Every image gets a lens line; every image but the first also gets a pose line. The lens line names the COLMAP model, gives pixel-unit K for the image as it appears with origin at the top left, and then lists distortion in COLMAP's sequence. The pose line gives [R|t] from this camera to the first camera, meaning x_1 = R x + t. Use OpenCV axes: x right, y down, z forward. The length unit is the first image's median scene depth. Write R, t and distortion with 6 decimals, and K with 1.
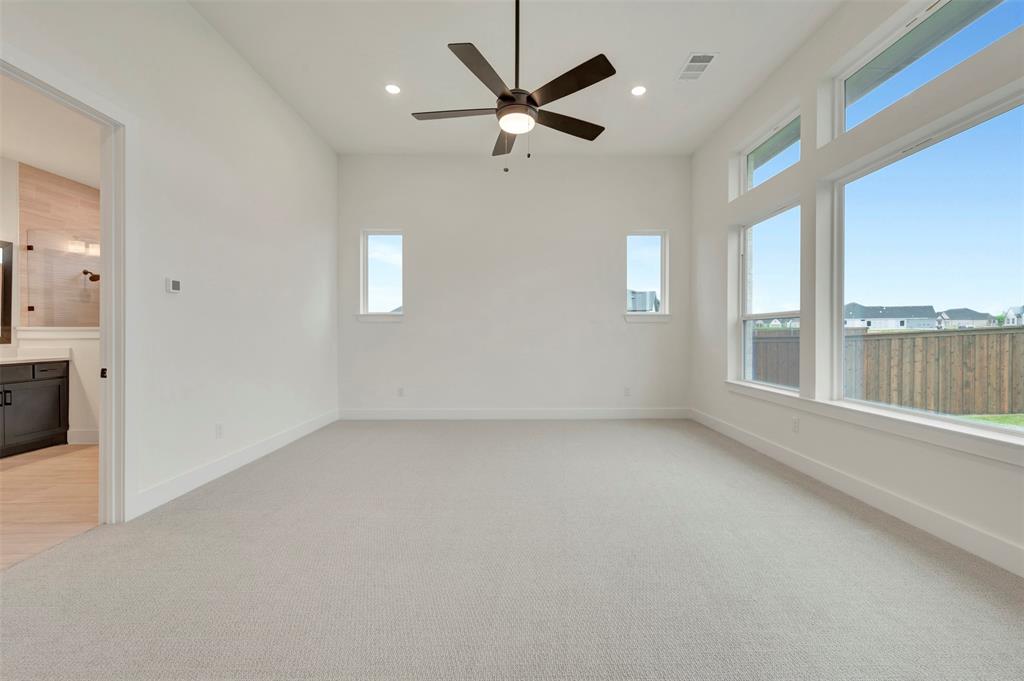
lens RADIAL K [[412.1, 0, 512.0], [0, 412.1, 340.5], [0, 0, 1]] dist [0.001318, 0.000069]
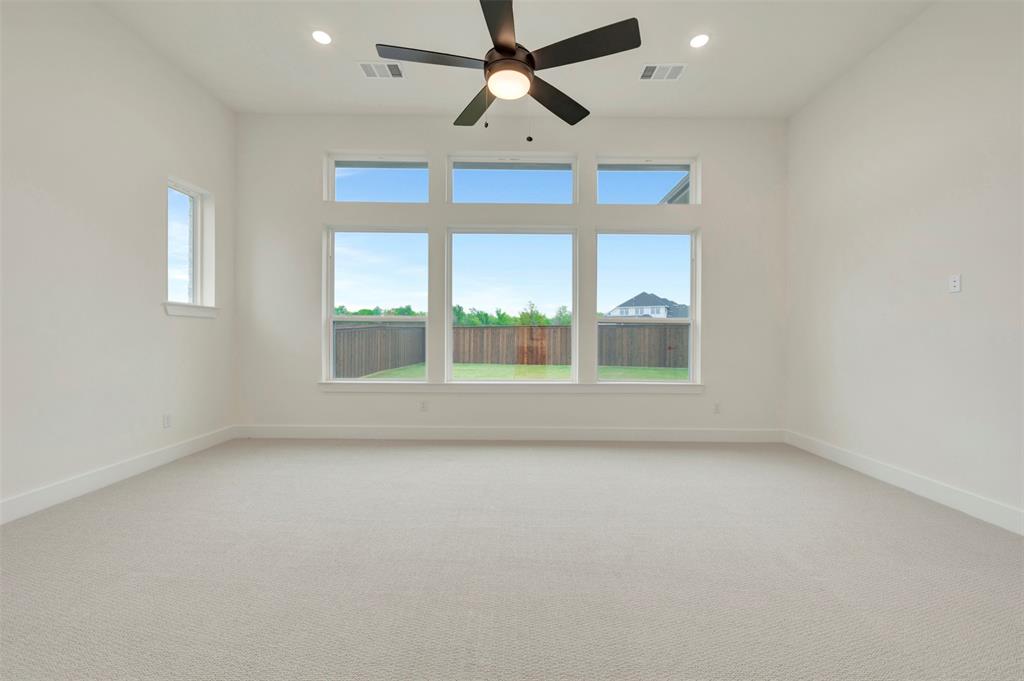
lens RADIAL K [[412.1, 0, 512.0], [0, 412.1, 340.5], [0, 0, 1]] dist [0.001318, 0.000069]
pose [[-0.011224, -0.013442, 0.999847, -0.467082], [0.005045, 0.999896, 0.013499, -0.011112], [-0.999924, 0.005195, -0.011155, 0.565806]]
